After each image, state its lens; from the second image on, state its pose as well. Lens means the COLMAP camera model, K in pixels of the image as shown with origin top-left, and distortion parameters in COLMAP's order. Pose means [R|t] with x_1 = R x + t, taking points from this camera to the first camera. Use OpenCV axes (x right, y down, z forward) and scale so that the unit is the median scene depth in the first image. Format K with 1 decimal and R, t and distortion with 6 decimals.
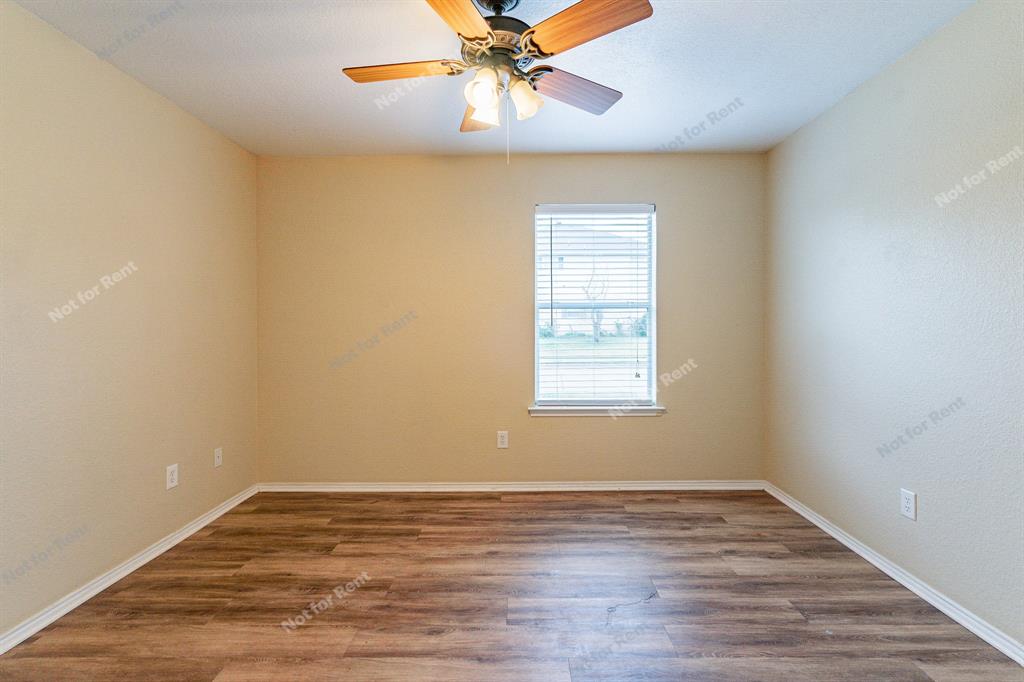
lens RADIAL K [[463.5, 0, 511.9], [0, 463.5, 334.3], [0, 0, 1]] dist [-0.001821, 0.000627]
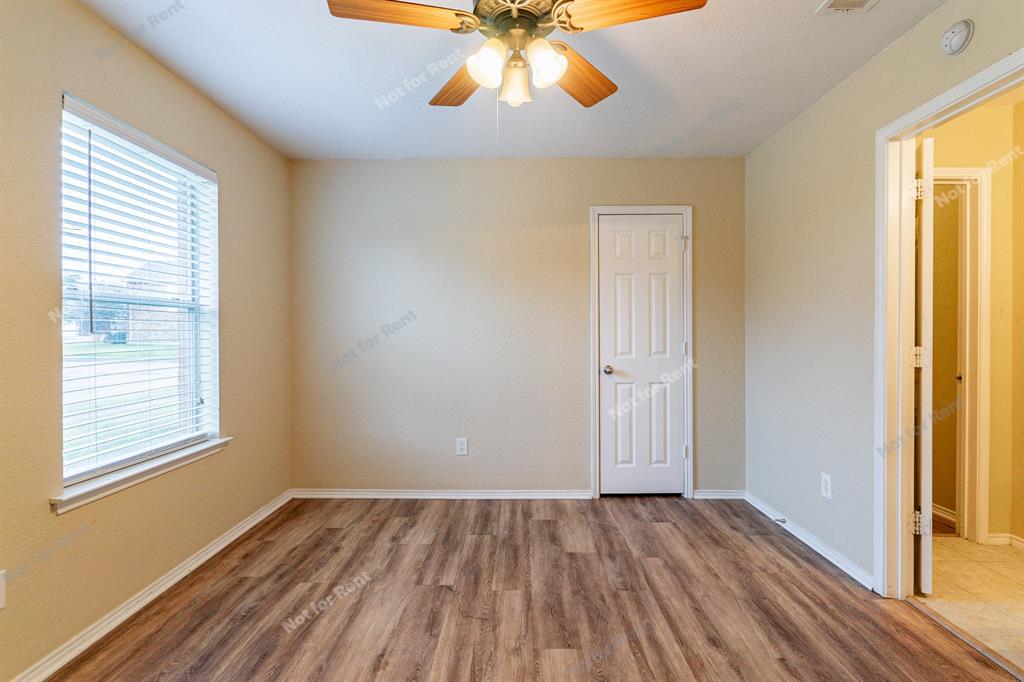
lens RADIAL K [[467.4, 0, 518.9], [0, 467.4, 327.3], [0, 0, 1]] dist [0.000082, 0.000541]
pose [[-0.014784, 0.021370, 0.999662, -0.560217], [0.018449, 0.999607, -0.021096, -0.001561], [-0.999720, 0.018131, -0.015173, 0.615619]]
